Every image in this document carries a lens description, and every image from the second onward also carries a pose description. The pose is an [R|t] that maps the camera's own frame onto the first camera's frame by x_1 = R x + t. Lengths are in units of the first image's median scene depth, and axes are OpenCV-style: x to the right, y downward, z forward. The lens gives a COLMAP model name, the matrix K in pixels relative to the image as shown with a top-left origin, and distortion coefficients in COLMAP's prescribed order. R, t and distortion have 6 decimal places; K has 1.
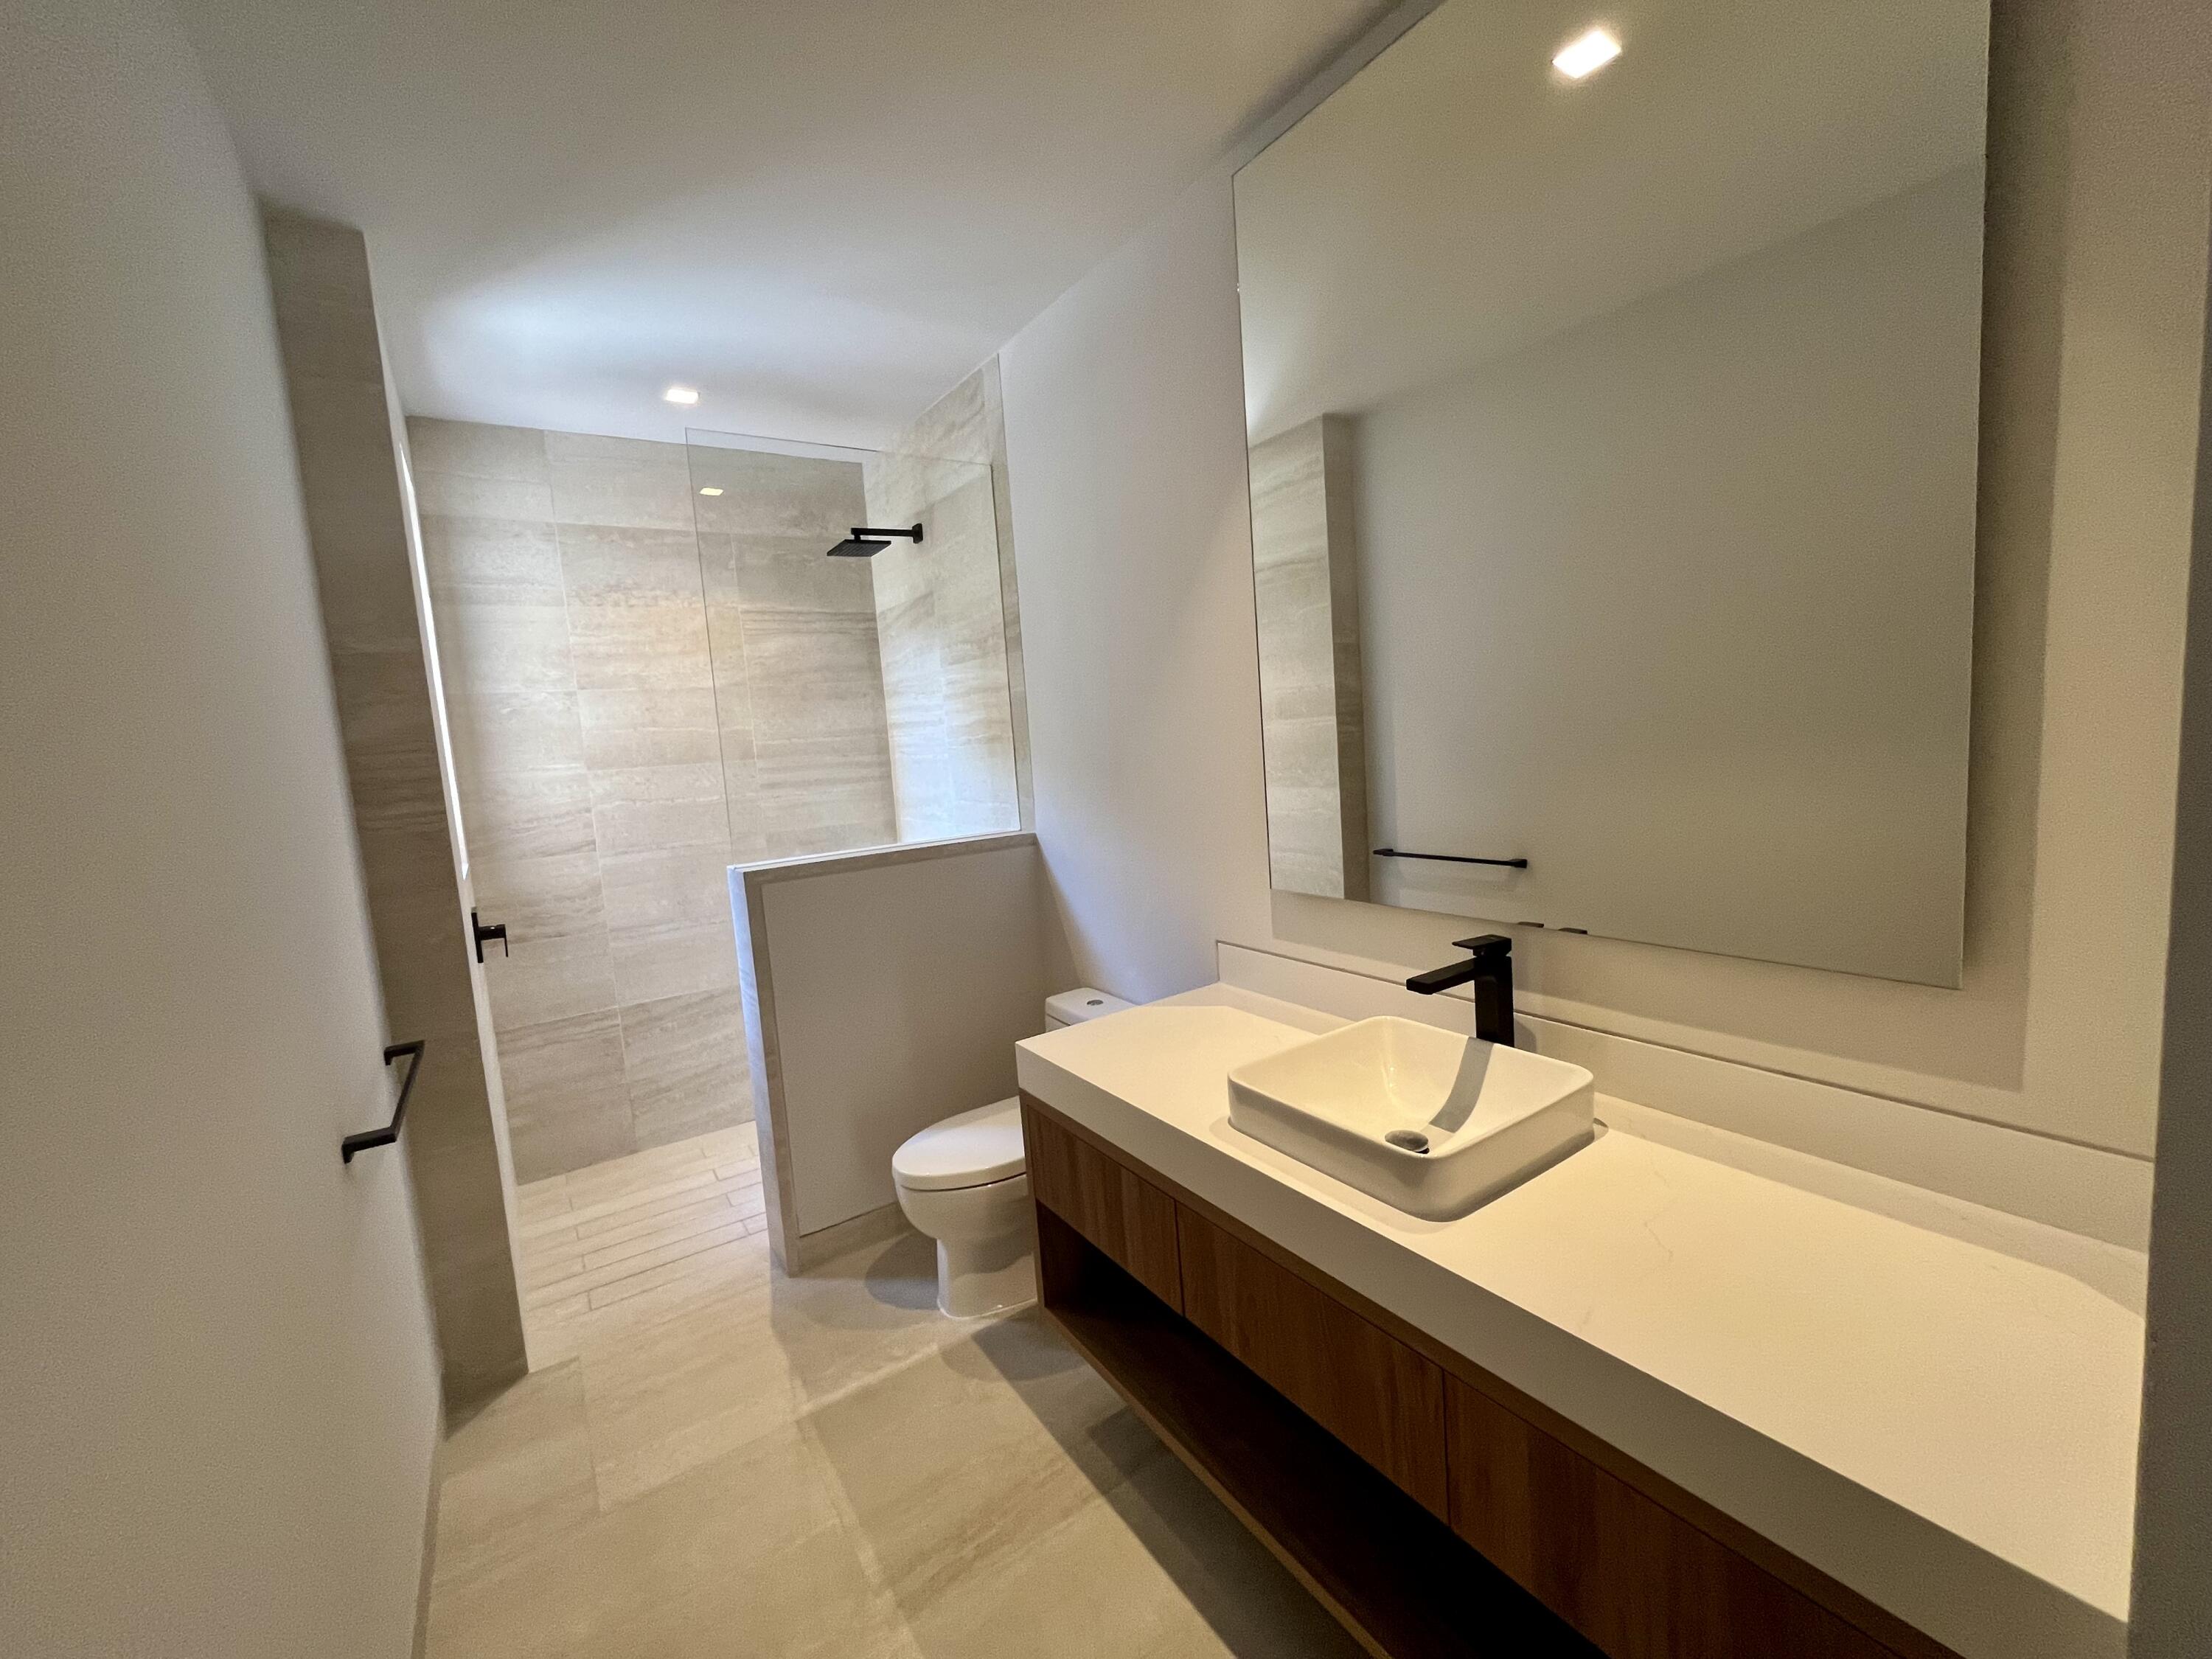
lens RADIAL K [[893.6, 0, 1101.3], [0, 893.6, 825.6], [0, 0, 1]] dist [-0.004074, 0.000890]
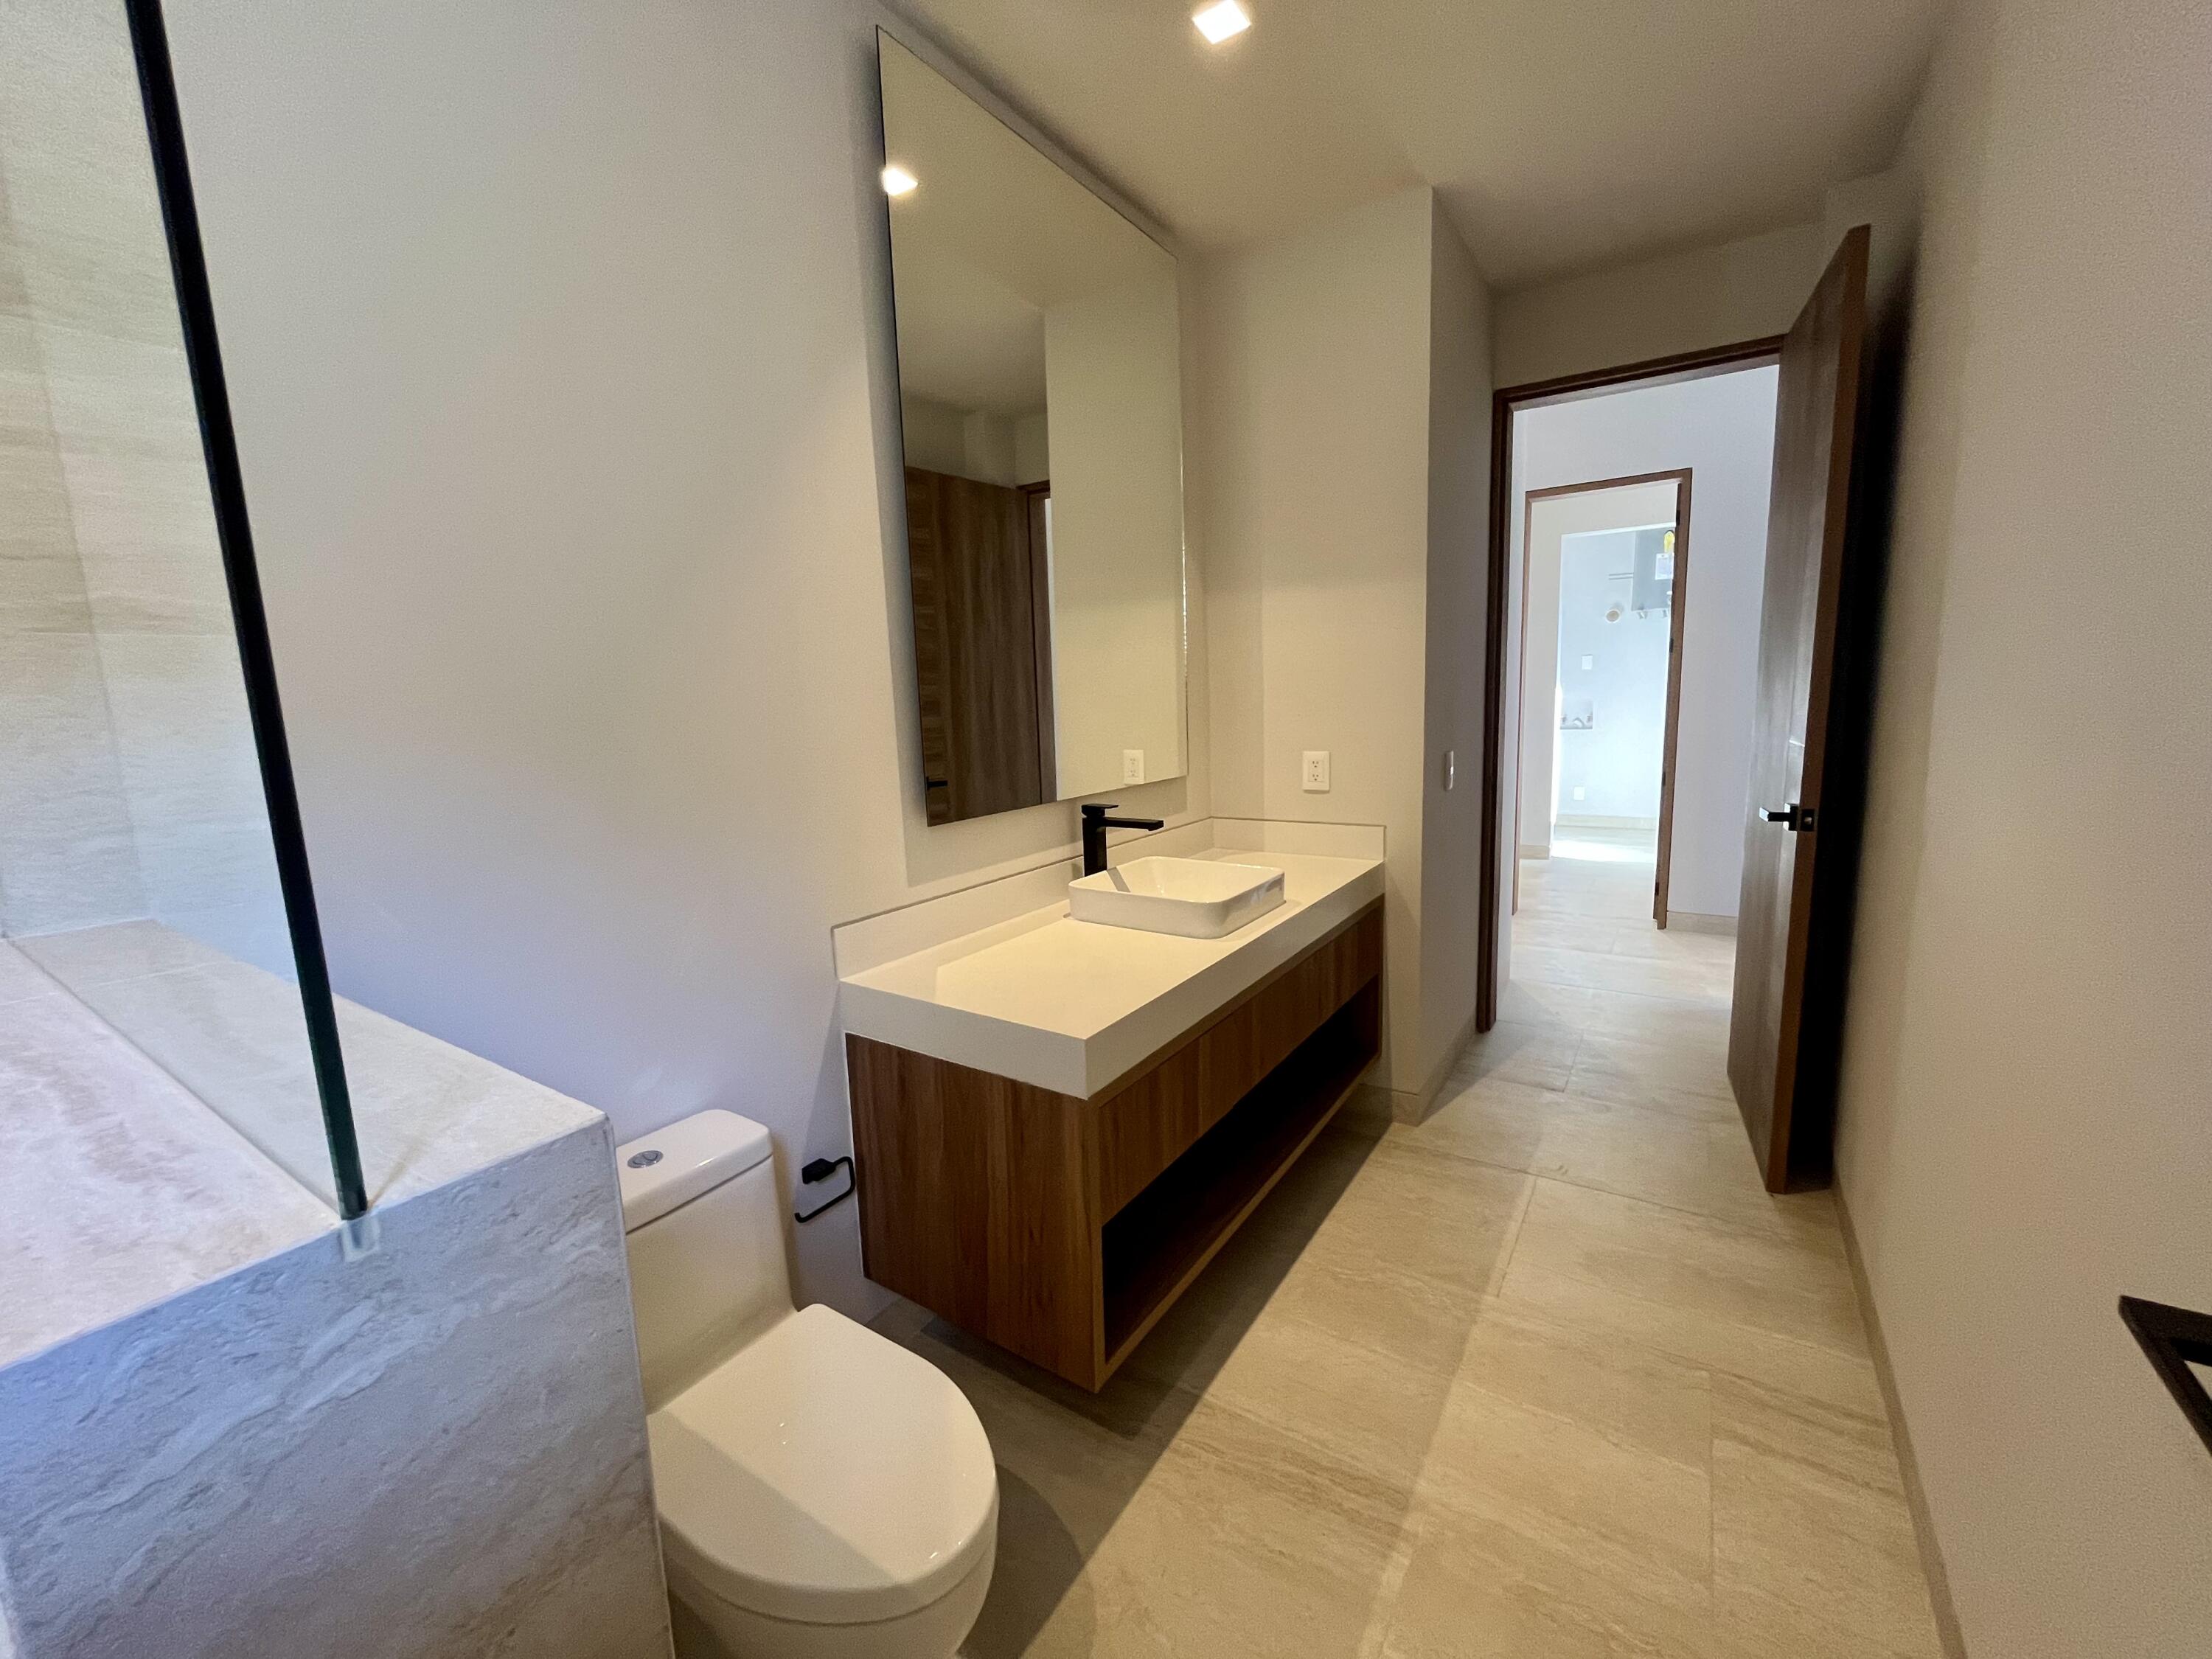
lens RADIAL K [[893.6, 0, 1099.9], [0, 893.6, 830.6], [0, 0, 1]] dist [-0.004074, 0.000890]
pose [[-0.385059, -0.052509, 0.921397, -0.850853], [0.154722, 0.980577, 0.120541, -0.012615], [-0.909830, 0.188976, -0.369455, 1.361245]]
